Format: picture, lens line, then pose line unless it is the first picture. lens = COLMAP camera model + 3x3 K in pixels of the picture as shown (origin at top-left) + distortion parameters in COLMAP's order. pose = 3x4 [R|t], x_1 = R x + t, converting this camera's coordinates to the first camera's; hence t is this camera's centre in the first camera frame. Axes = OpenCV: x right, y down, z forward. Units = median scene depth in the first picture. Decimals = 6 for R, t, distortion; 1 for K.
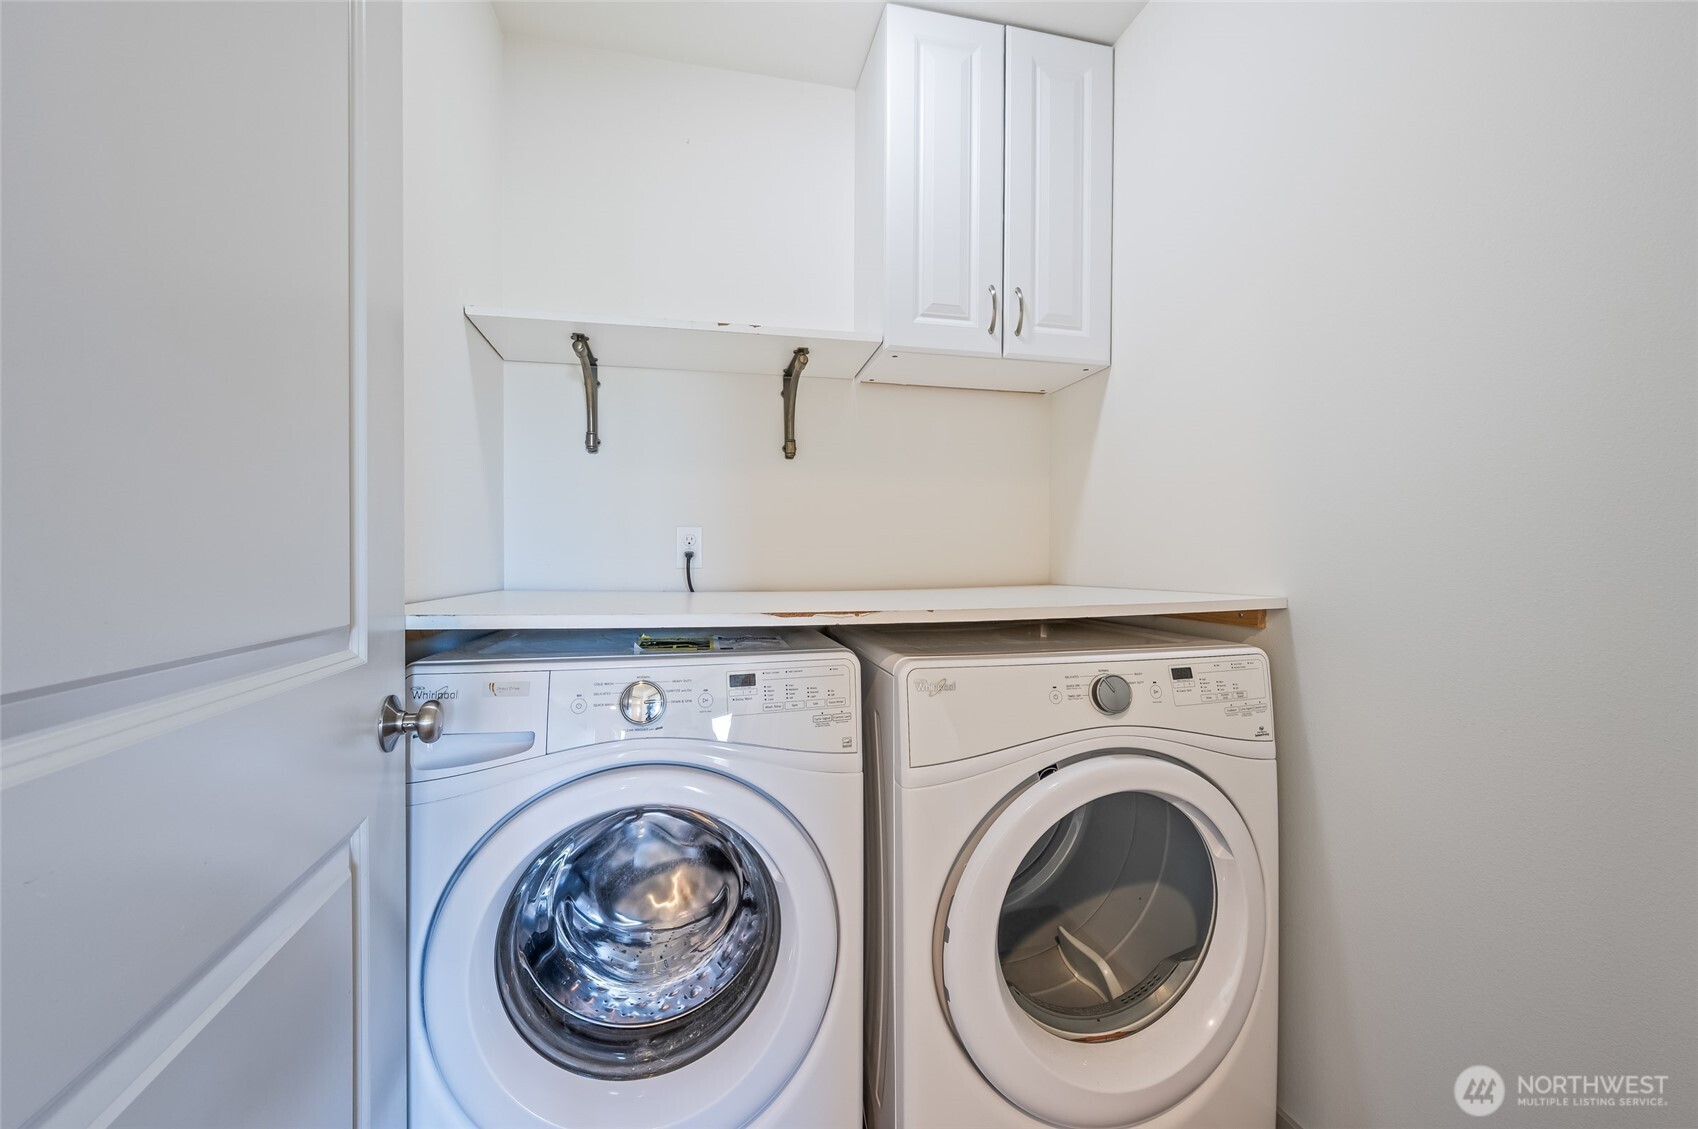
lens RADIAL K [[677.5, 0, 858.7], [0, 677.5, 565.9], [0, 0, 1]] dist [-0.000527, 0.000936]
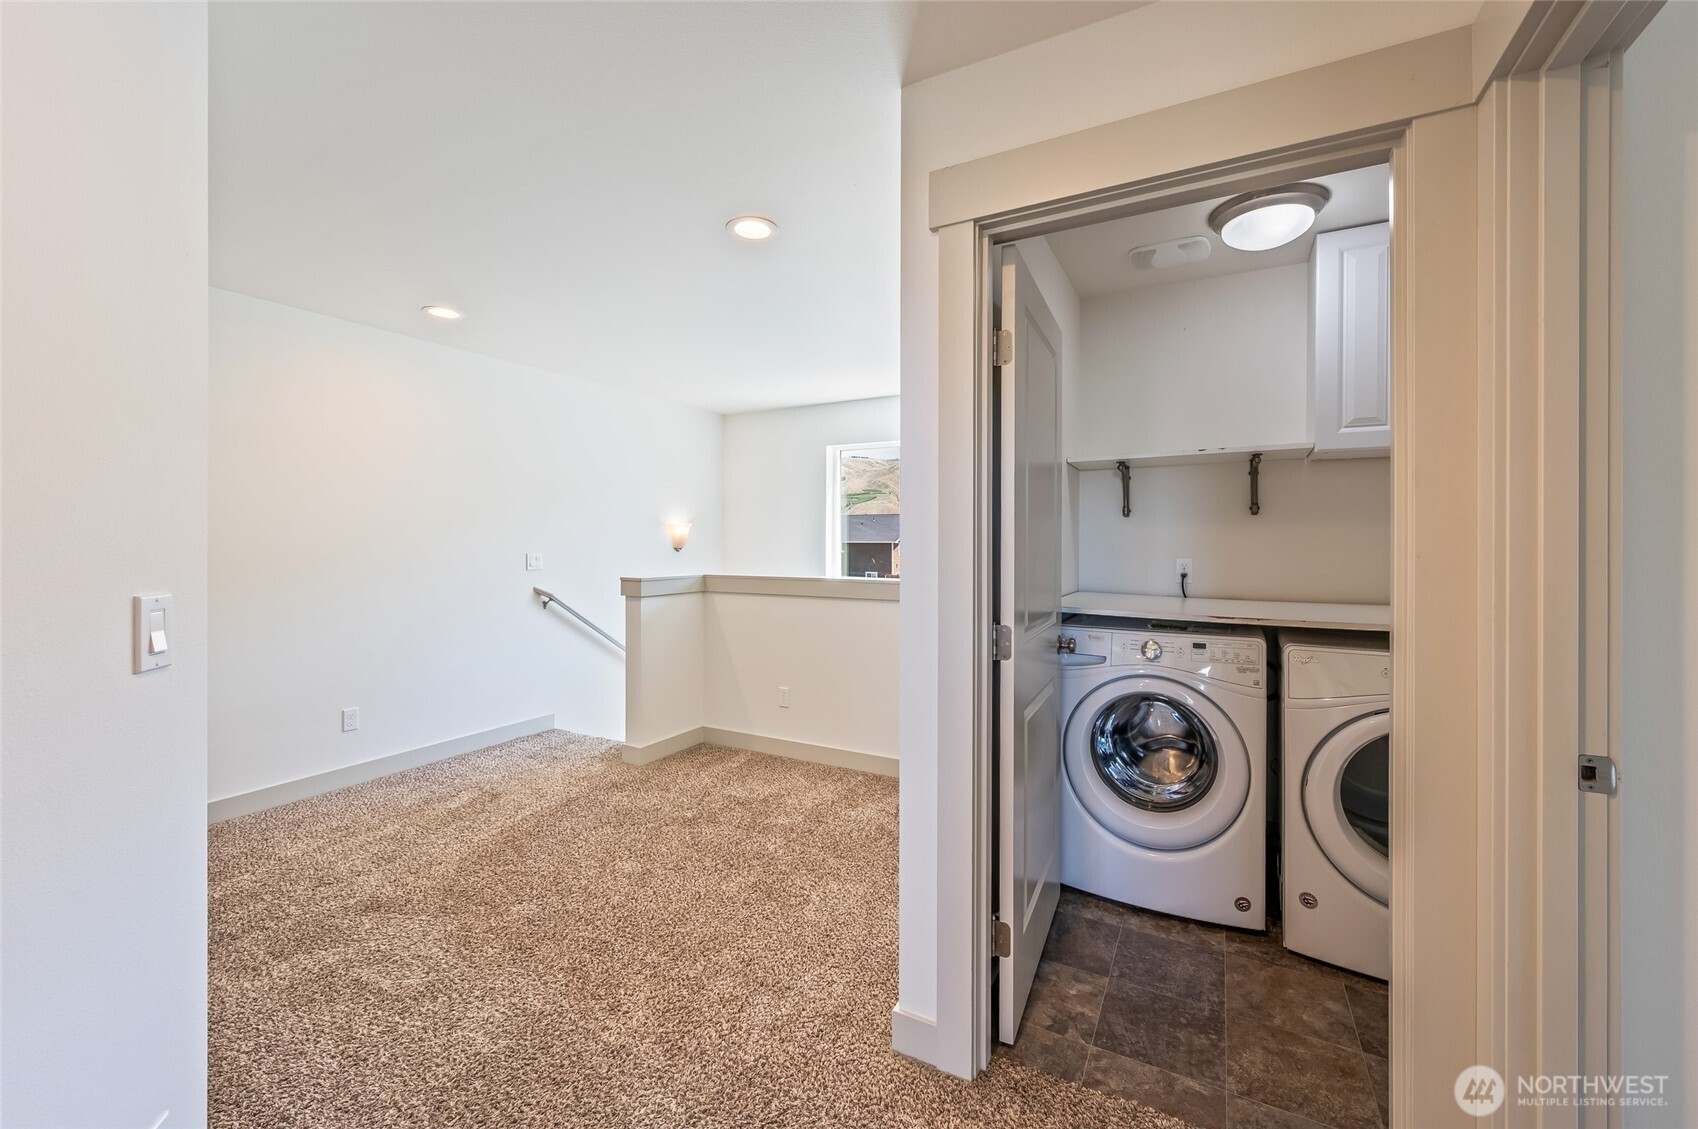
lens RADIAL K [[677.5, 0, 848.3], [0, 677.5, 539.6], [0, 0, 1]] dist [-0.000527, 0.000936]
pose [[0.733740, 0.002509, -0.679425, 0.461707], [-0.006980, 0.999968, -0.003846, -0.151519], [0.679394, 0.007564, 0.733734, -1.318379]]
